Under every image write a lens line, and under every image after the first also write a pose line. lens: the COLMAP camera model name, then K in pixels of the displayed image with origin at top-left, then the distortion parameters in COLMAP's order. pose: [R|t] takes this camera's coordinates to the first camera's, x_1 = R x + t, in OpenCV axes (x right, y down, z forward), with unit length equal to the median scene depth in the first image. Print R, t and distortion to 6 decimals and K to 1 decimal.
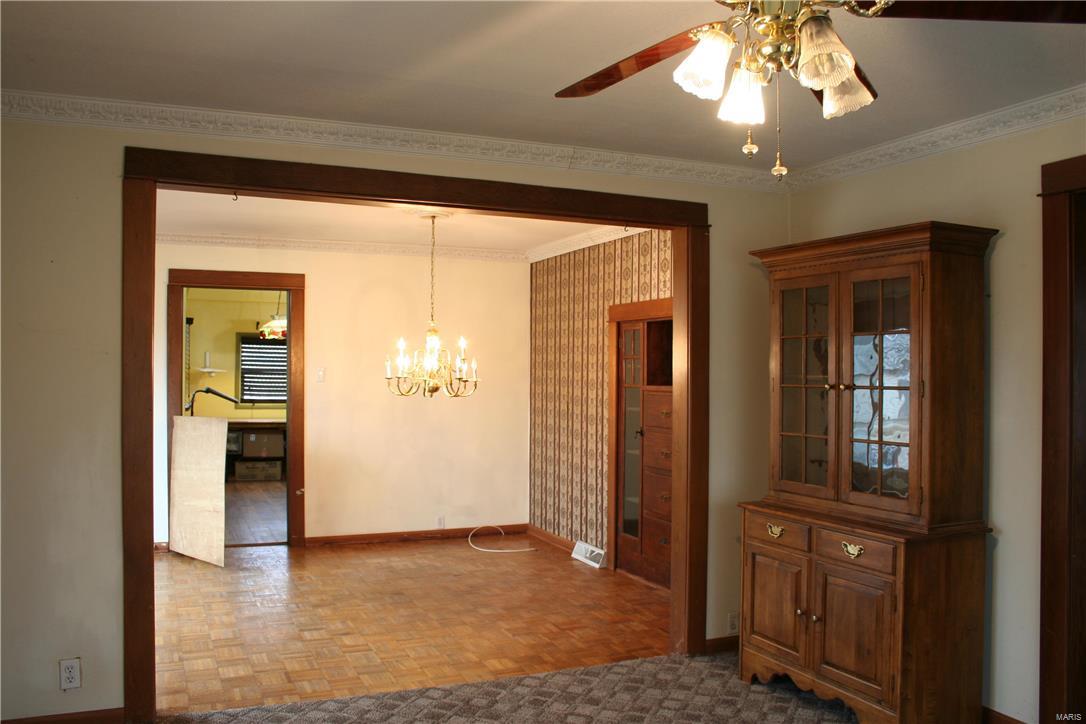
lens RADIAL K [[911.4, 0, 543.0], [0, 911.4, 362.0], [0, 0, 1]] dist [-0.139855, 0.116785]
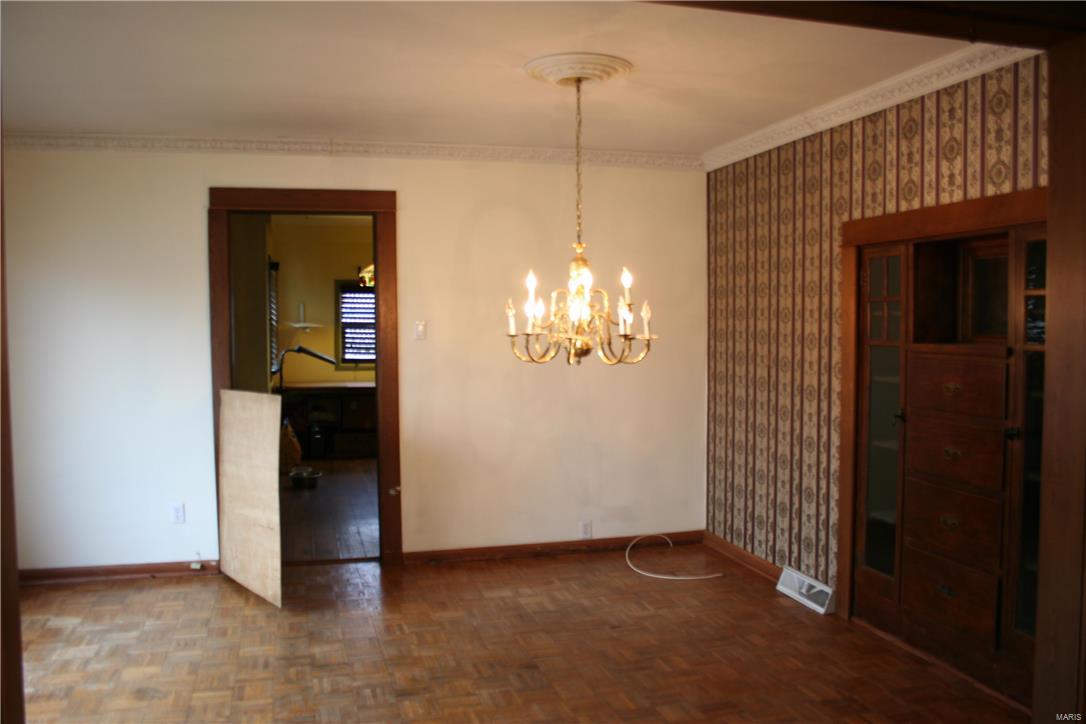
lens RADIAL K [[911.4, 0, 543.0], [0, 911.4, 362.0], [0, 0, 1]] dist [-0.139855, 0.116785]
pose [[0.989999, -0.004662, -0.140998, -0.050134], [0.012318, 0.998493, 0.053480, 0.002043], [0.140536, -0.054682, 0.988564, 0.316995]]
